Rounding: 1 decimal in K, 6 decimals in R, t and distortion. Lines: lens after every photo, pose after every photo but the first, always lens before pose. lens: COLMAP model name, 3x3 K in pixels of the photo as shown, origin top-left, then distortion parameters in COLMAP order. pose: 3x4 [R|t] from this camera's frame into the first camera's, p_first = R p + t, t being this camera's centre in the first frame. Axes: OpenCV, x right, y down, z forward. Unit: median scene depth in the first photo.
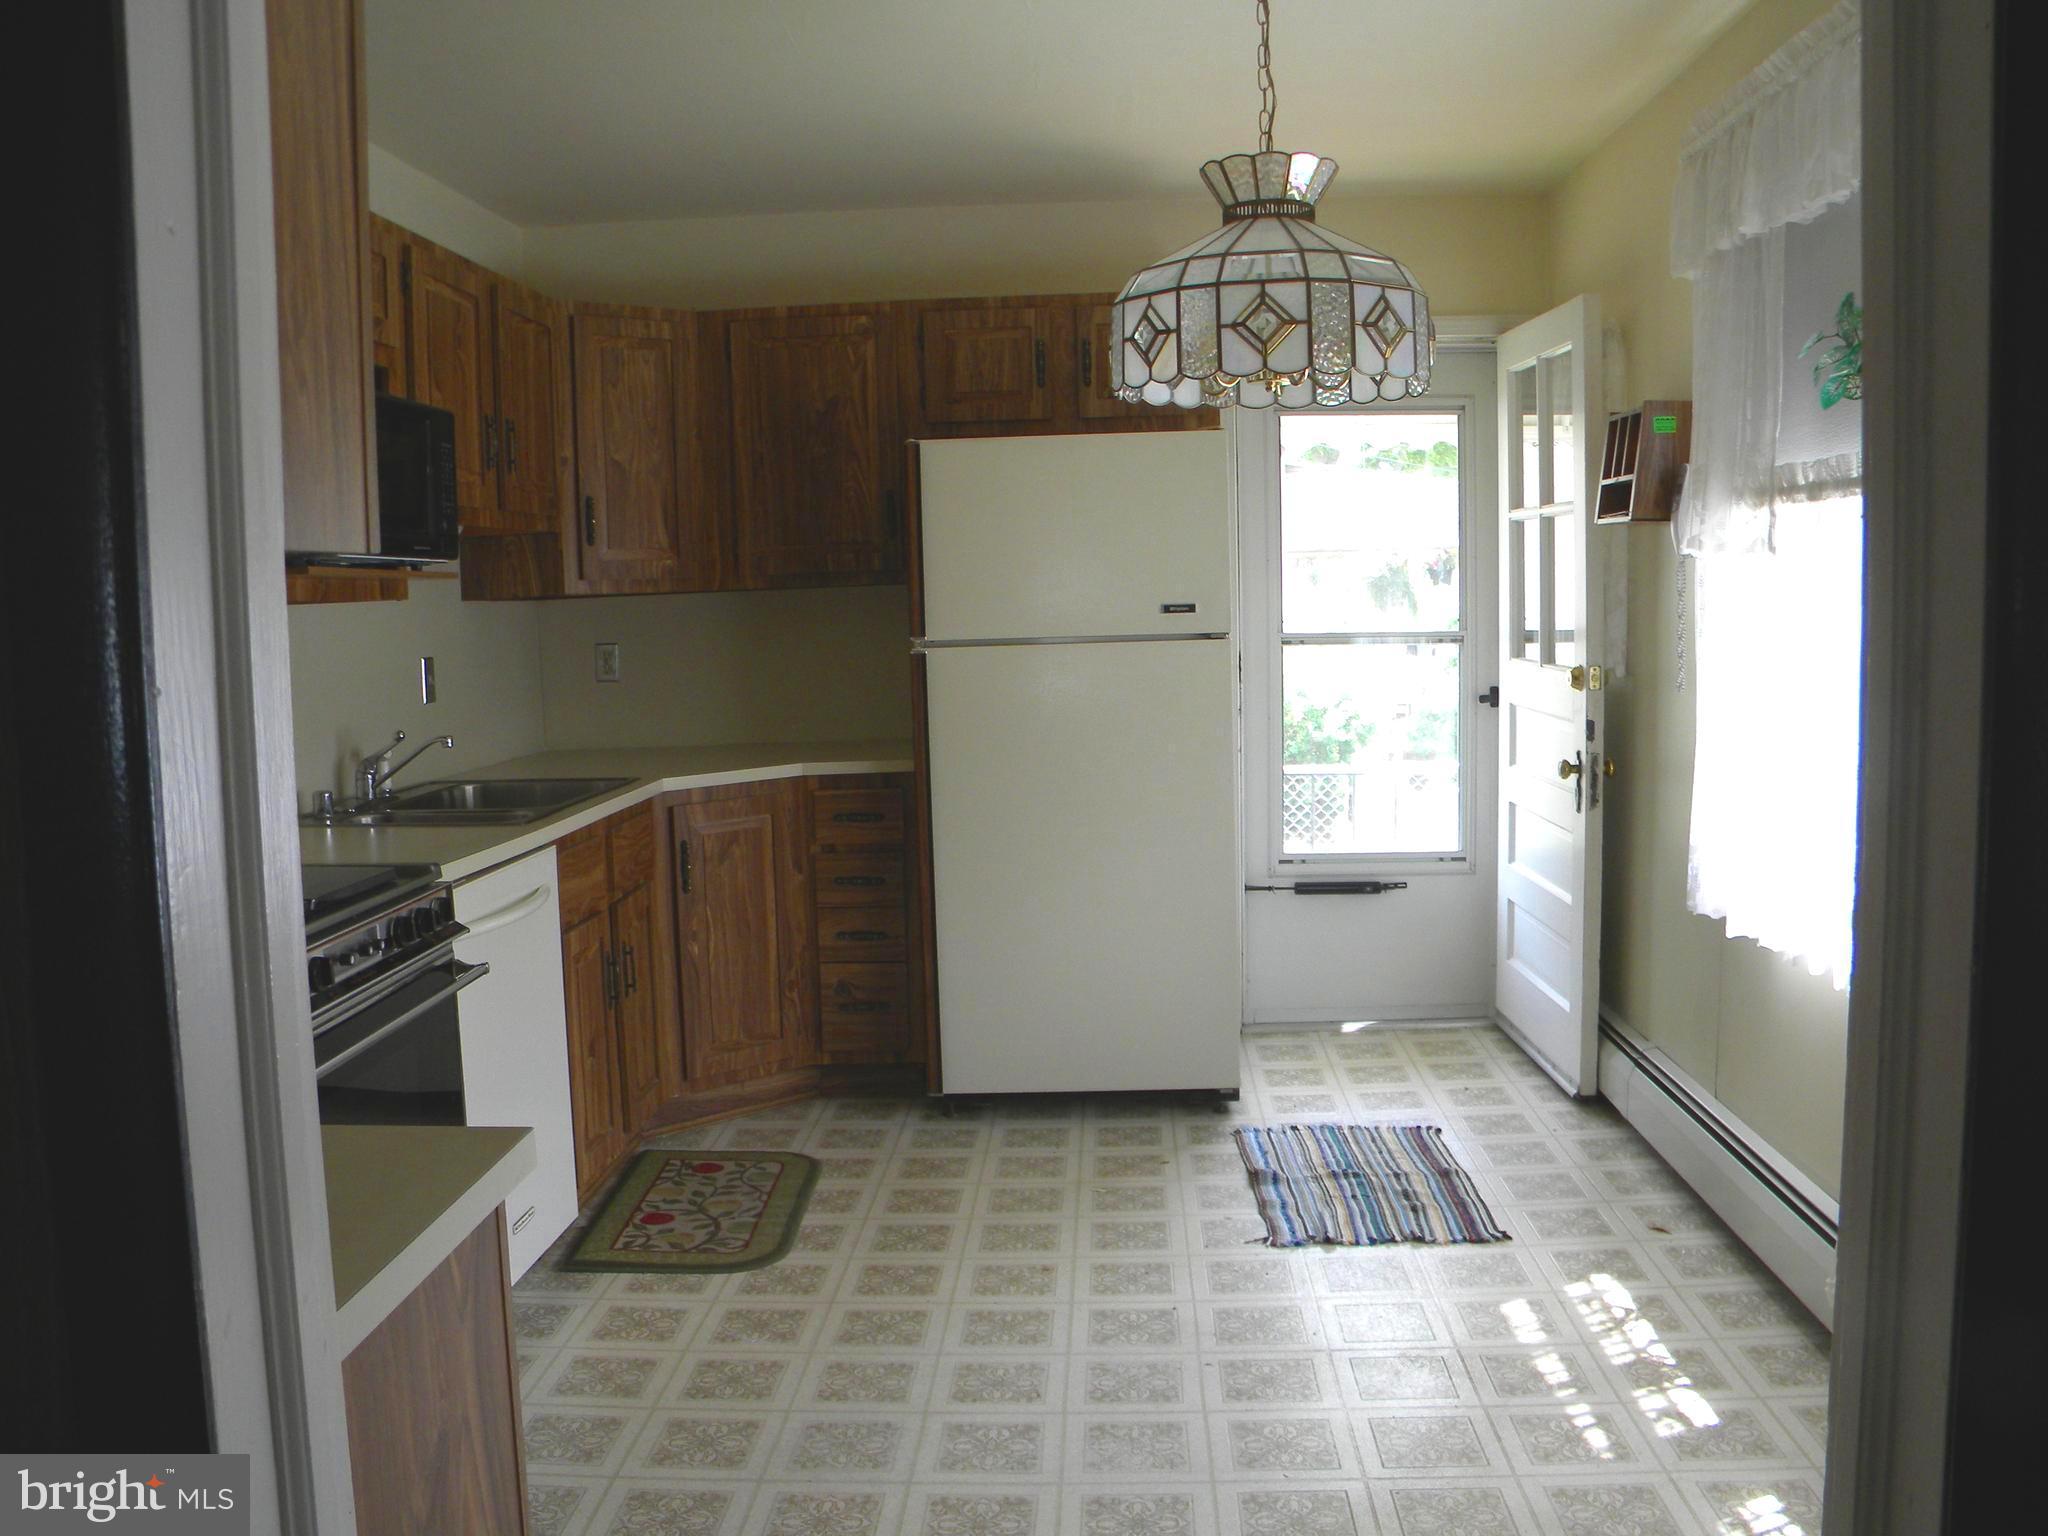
lens RADIAL K [[1737.2, 0, 1017.4], [0, 1737.2, 733.9], [0, 0, 1]] dist [-0.184408, 0.134561]
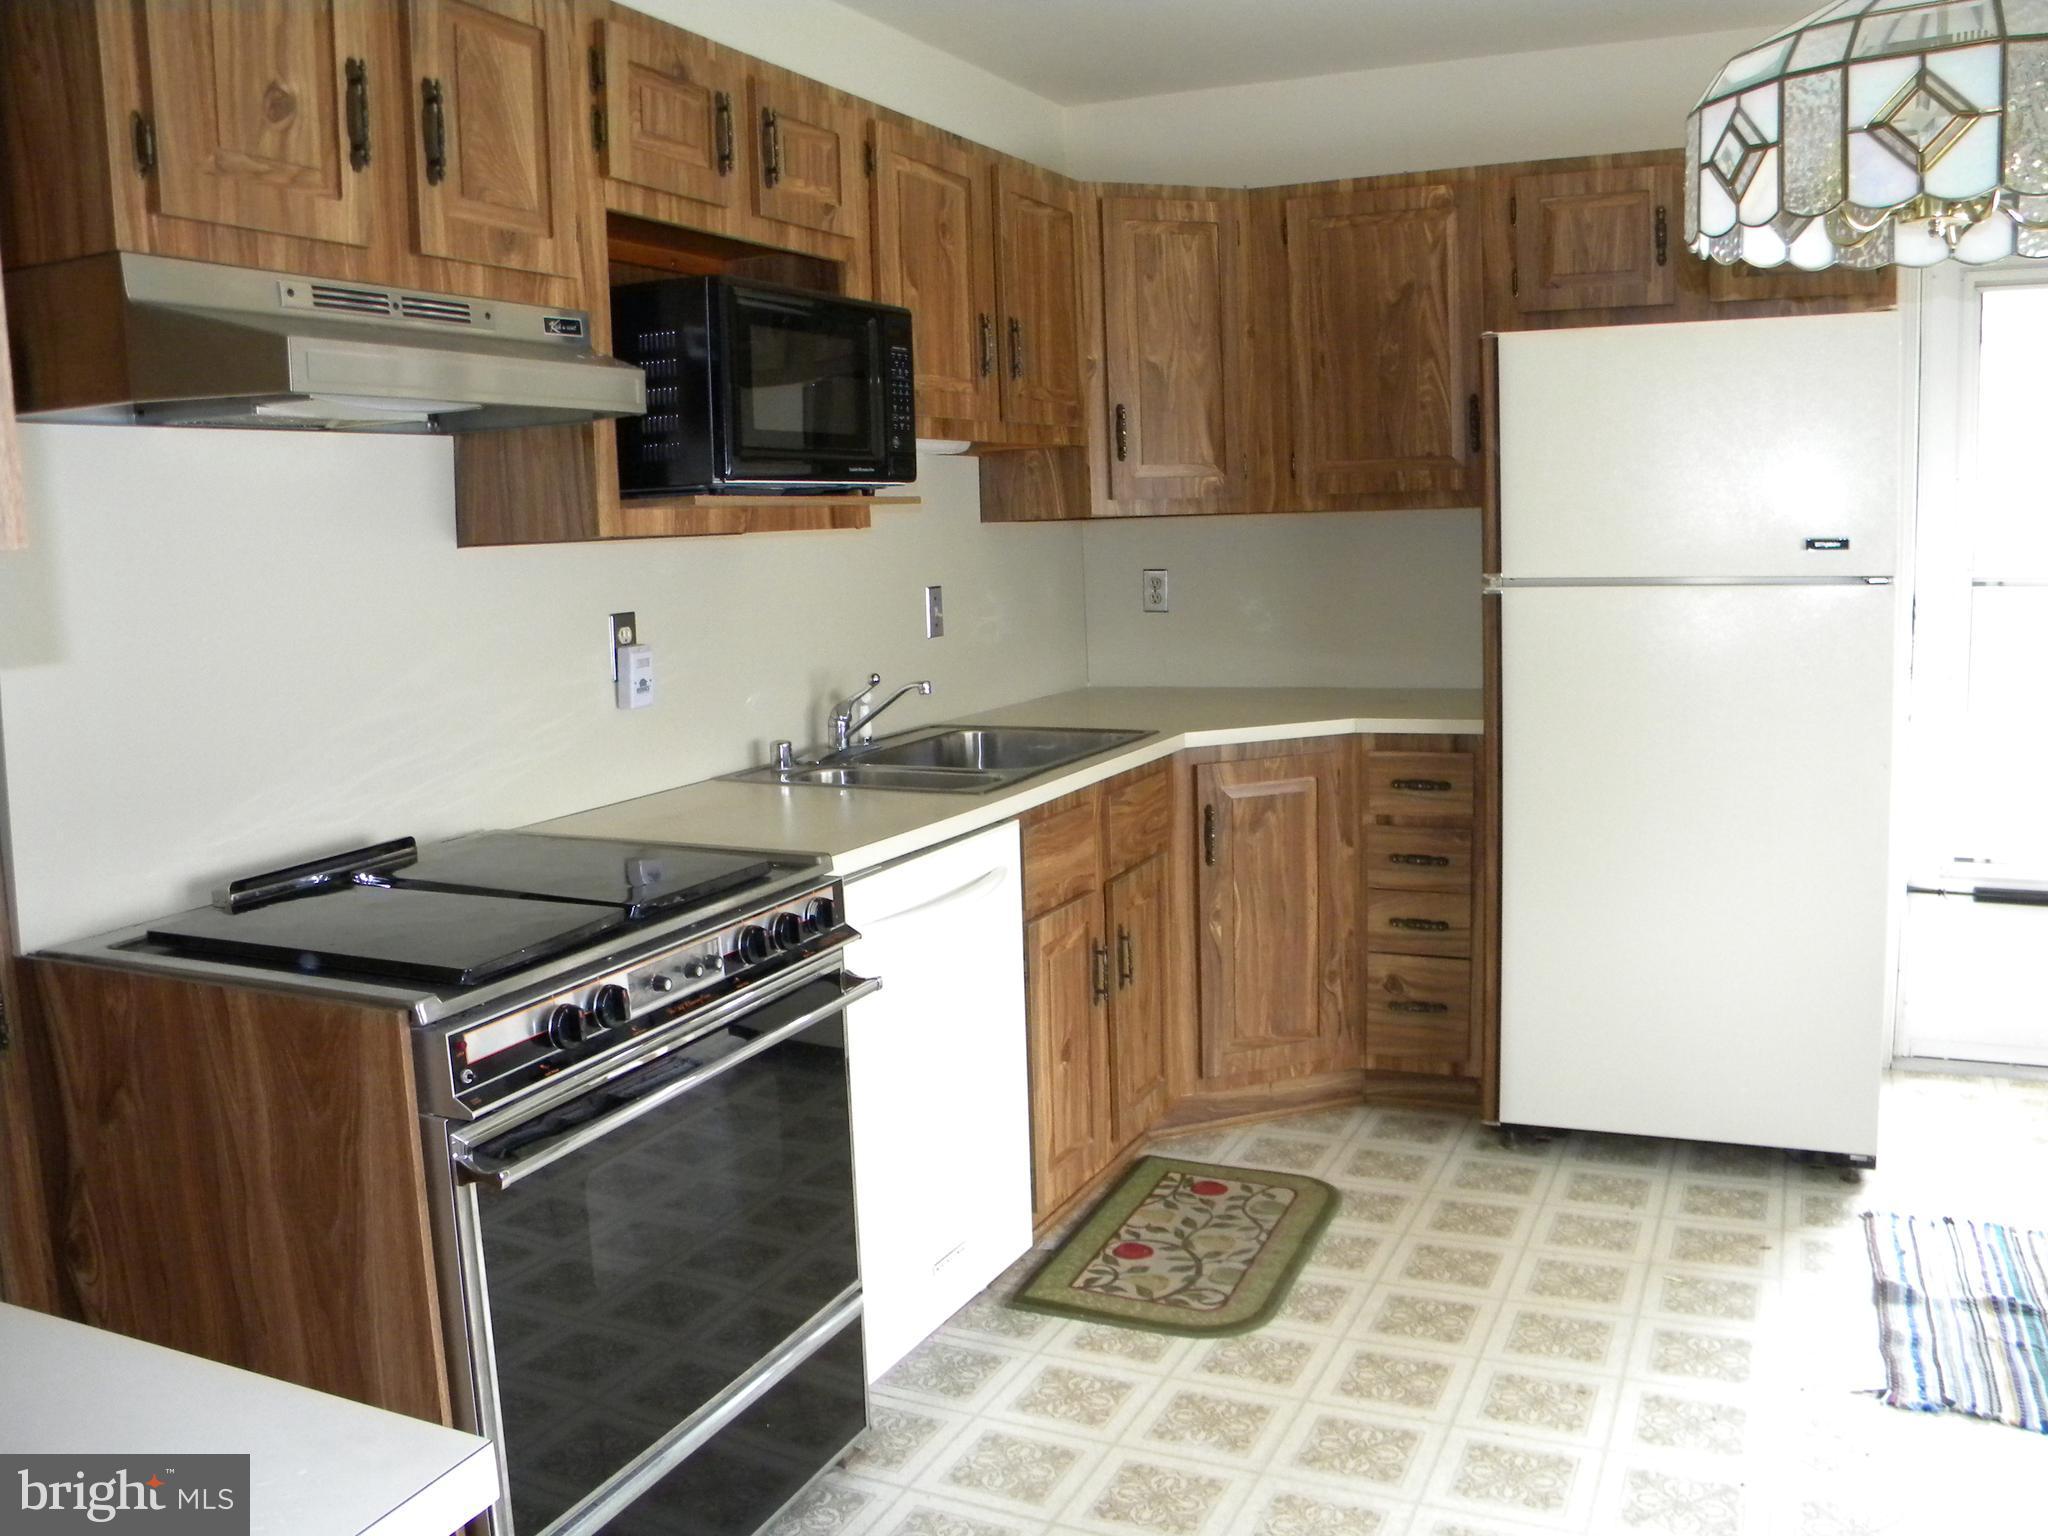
lens RADIAL K [[1737.2, 0, 1017.4], [0, 1737.2, 733.9], [0, 0, 1]] dist [-0.184408, 0.134561]
pose [[0.928657, 0.044506, -0.368259, 0.036783], [-0.024511, 0.997969, 0.058799, -0.023255], [0.370128, -0.045578, 0.927862, 0.168430]]
